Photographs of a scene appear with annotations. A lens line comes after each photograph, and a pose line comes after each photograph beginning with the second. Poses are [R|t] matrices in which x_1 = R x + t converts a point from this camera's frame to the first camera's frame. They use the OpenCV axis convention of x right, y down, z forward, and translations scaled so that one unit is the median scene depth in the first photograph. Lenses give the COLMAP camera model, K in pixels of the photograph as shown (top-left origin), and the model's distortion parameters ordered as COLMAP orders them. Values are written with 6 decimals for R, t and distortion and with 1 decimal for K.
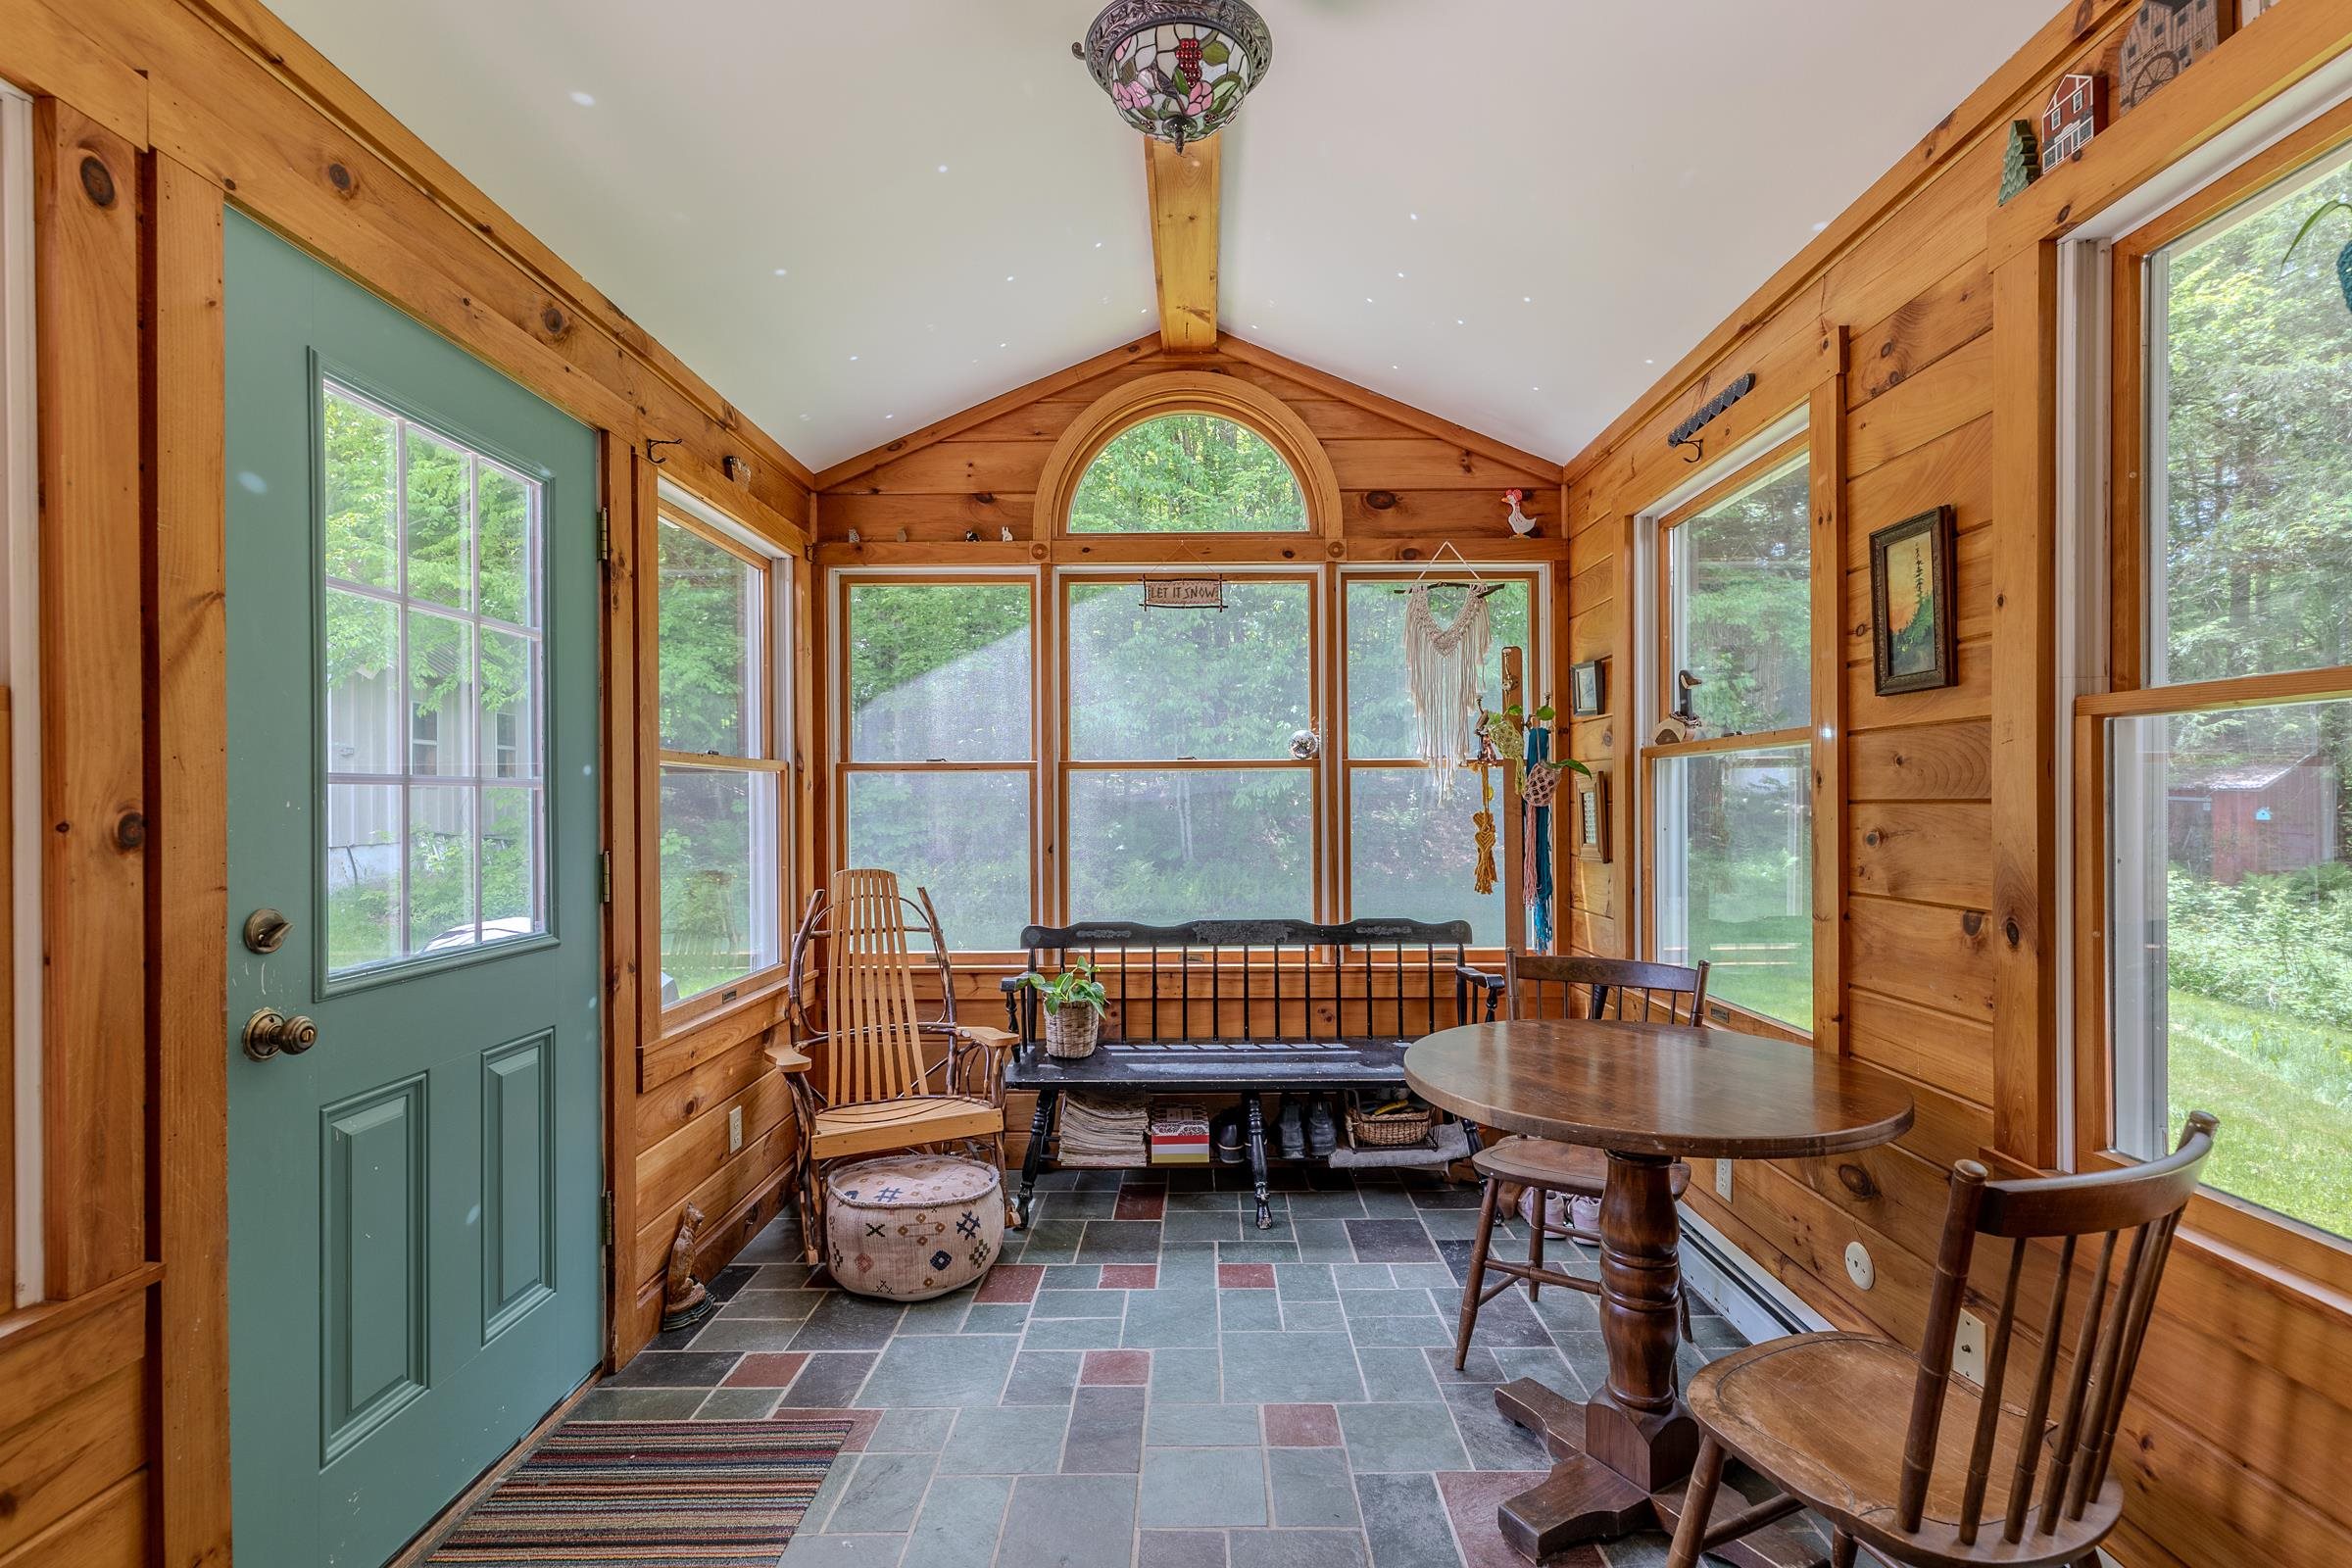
lens RADIAL K [[1075.6, 0, 1179.8], [0, 1075.6, 799.5], [0, 0, 1]] dist [0.004093, 0.000319]
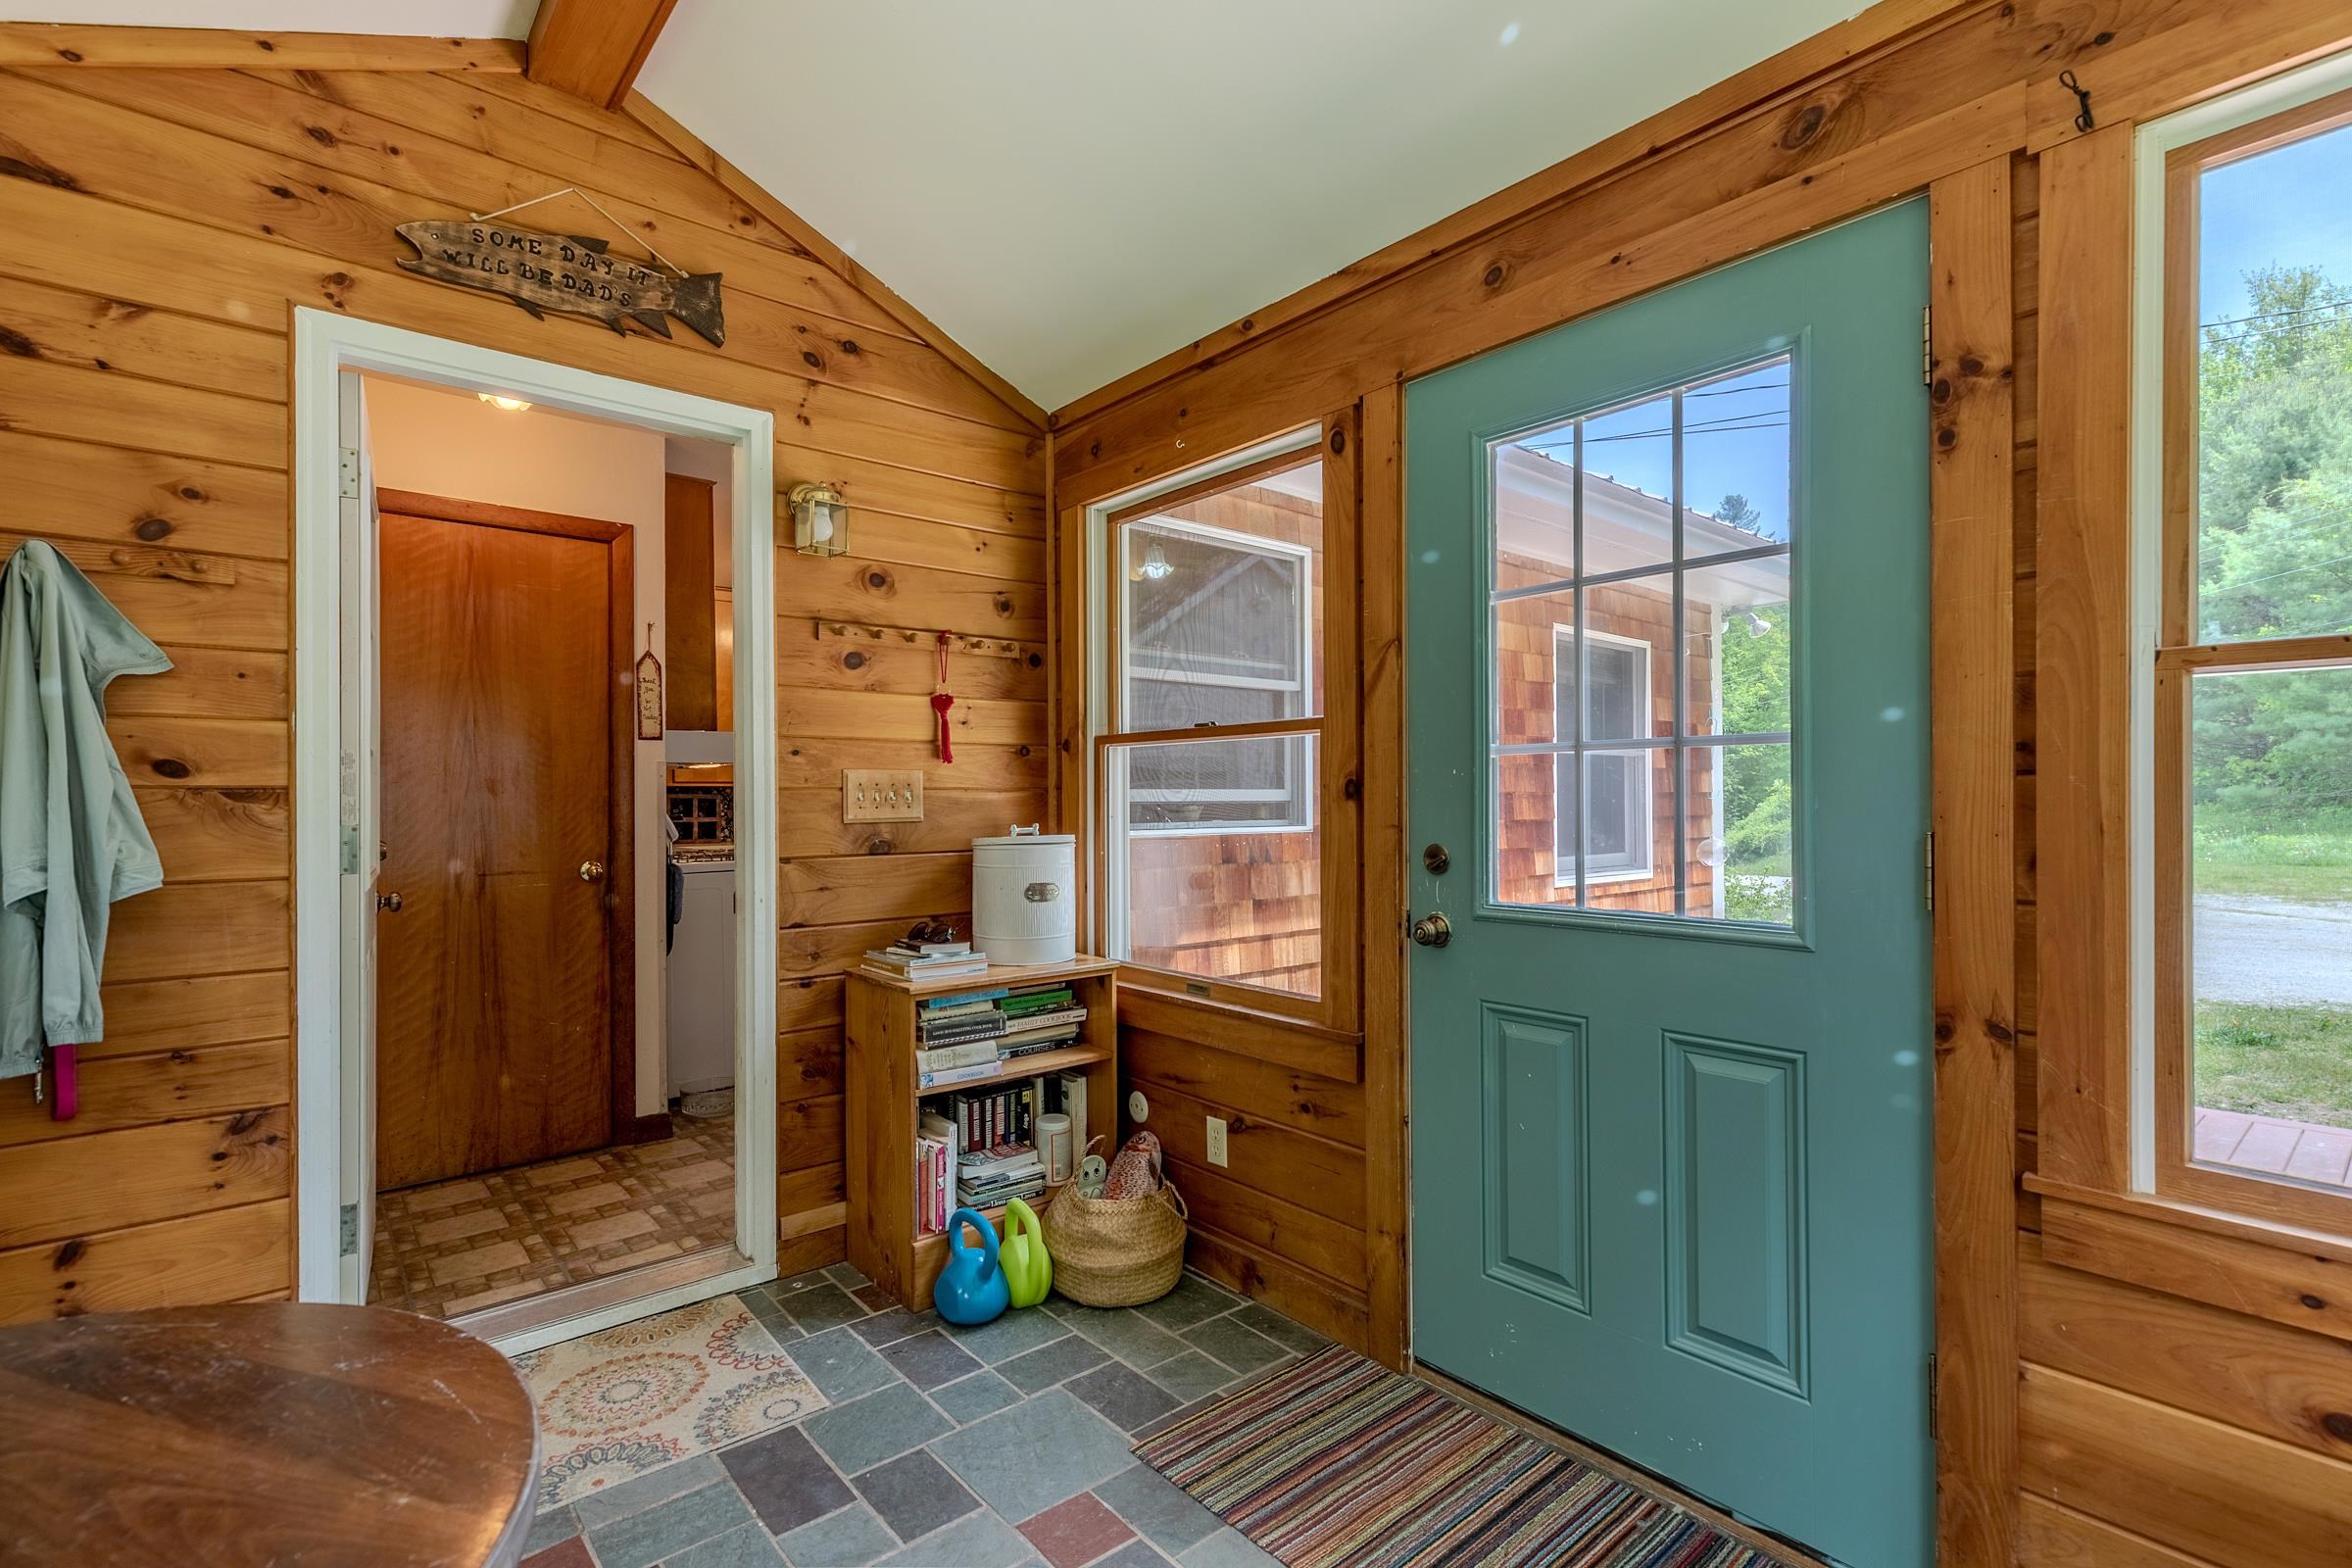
lens RADIAL K [[1075.6, 0, 1179.8], [0, 1075.6, 799.5], [0, 0, 1]] dist [0.004093, 0.000319]
pose [[-0.745332, 0.010815, -0.666606, 0.404713], [0.008140, 0.999942, 0.007122, 0.030531], [0.666644, -0.000118, -0.745376, 1.986587]]
